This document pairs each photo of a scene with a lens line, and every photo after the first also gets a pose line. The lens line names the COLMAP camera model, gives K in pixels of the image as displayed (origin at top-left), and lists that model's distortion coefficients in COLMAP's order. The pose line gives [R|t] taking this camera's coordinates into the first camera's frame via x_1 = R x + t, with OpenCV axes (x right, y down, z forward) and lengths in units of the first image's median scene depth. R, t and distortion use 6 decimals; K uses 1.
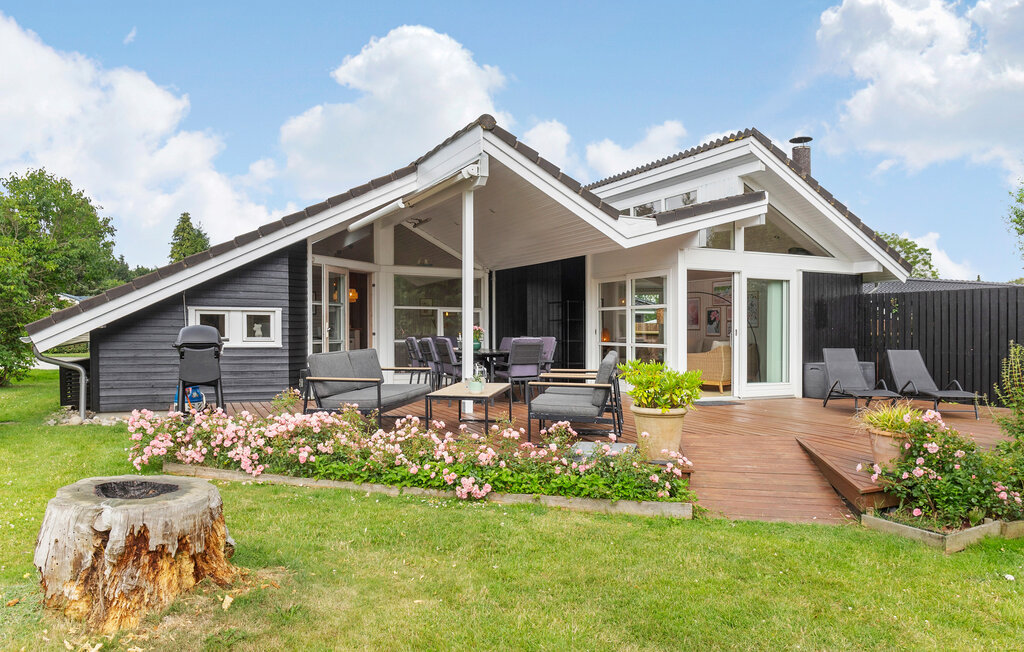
lens RADIAL K [[734.1, 0, 545.5], [0, 734.1, 327.9], [0, 0, 1]] dist [-0.033804, 0.002043]
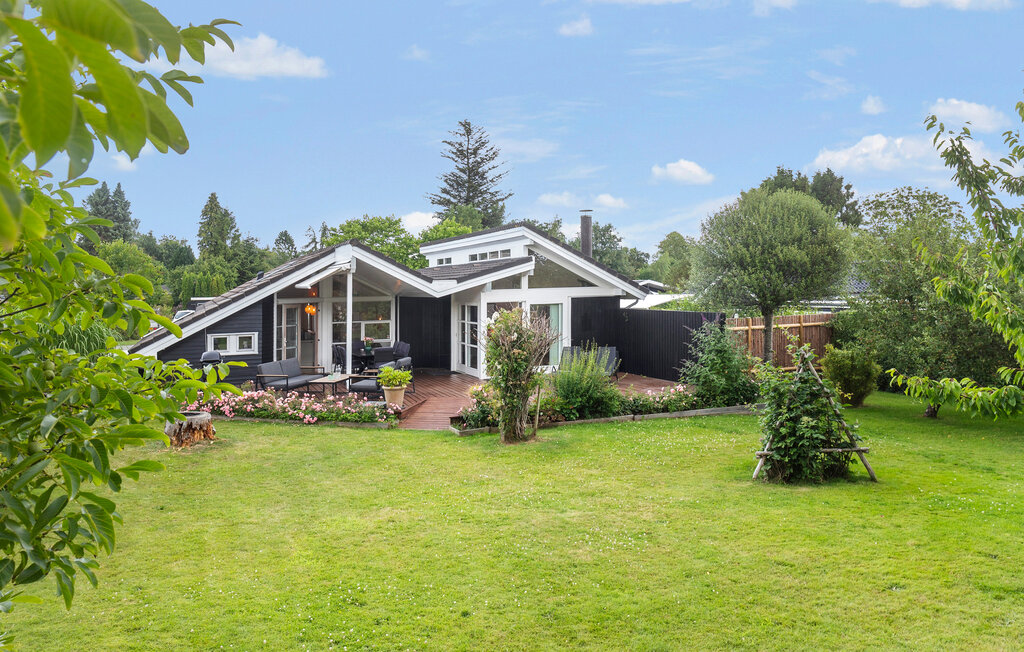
lens RADIAL K [[962.0, 0, 653.7], [0, 962.0, 171.1], [0, 0, 1]] dist [-0.023367, 0.011778]
pose [[0.999187, -0.028226, -0.028782, 0.713515], [0.025396, 0.995216, -0.094344, -0.177865], [0.031307, 0.093537, 0.995123, -1.403427]]
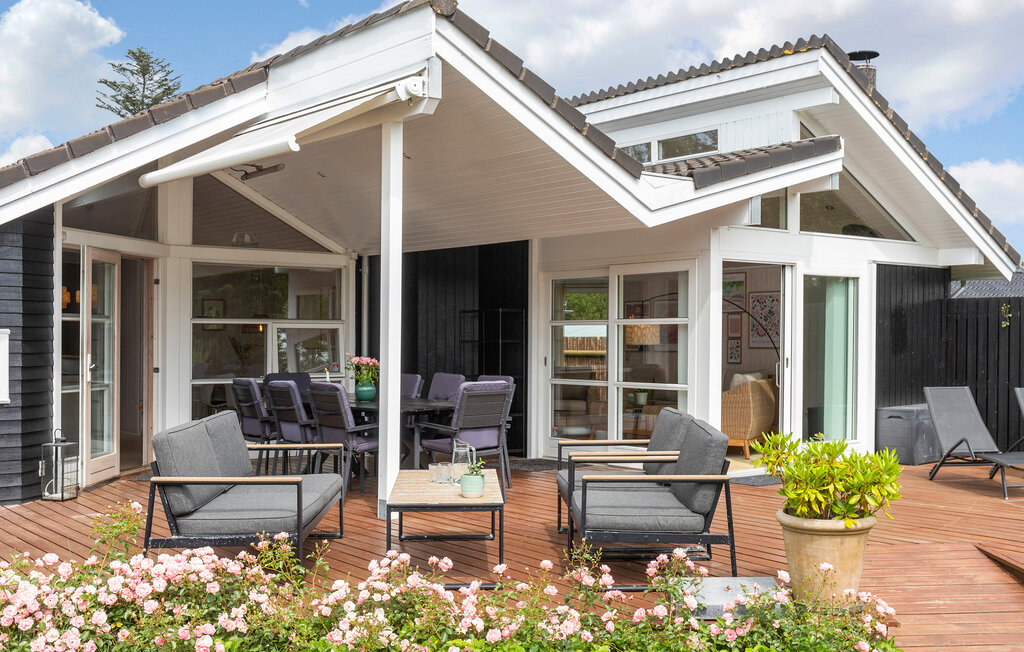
lens RADIAL K [[1166.7, 0, 574.9], [0, 1166.7, 325.8], [0, 0, 1]] dist [-0.050819, -0.019402]
pose [[0.971312, -0.004238, 0.237770, -0.166512], [0.004845, 0.999986, -0.001967, -0.026733], [-0.237759, 0.003063, 0.971319, 0.097355]]
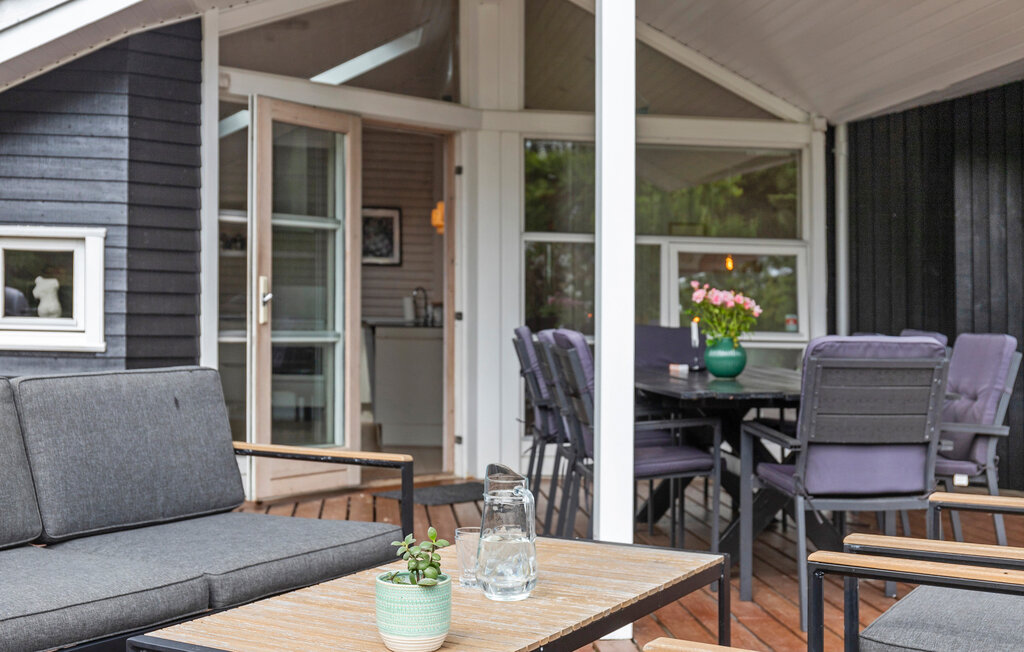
lens RADIAL K [[1401.2, 0, 511.8], [0, 1401.2, 291.7], [0, 0, 1]] dist [-0.042756, -0.025304]
pose [[0.923851, 0.008256, -0.382662, 0.038611], [-0.013708, 0.999840, -0.011523, 0.004951], [0.382506, 0.015891, 0.923817, 0.501568]]
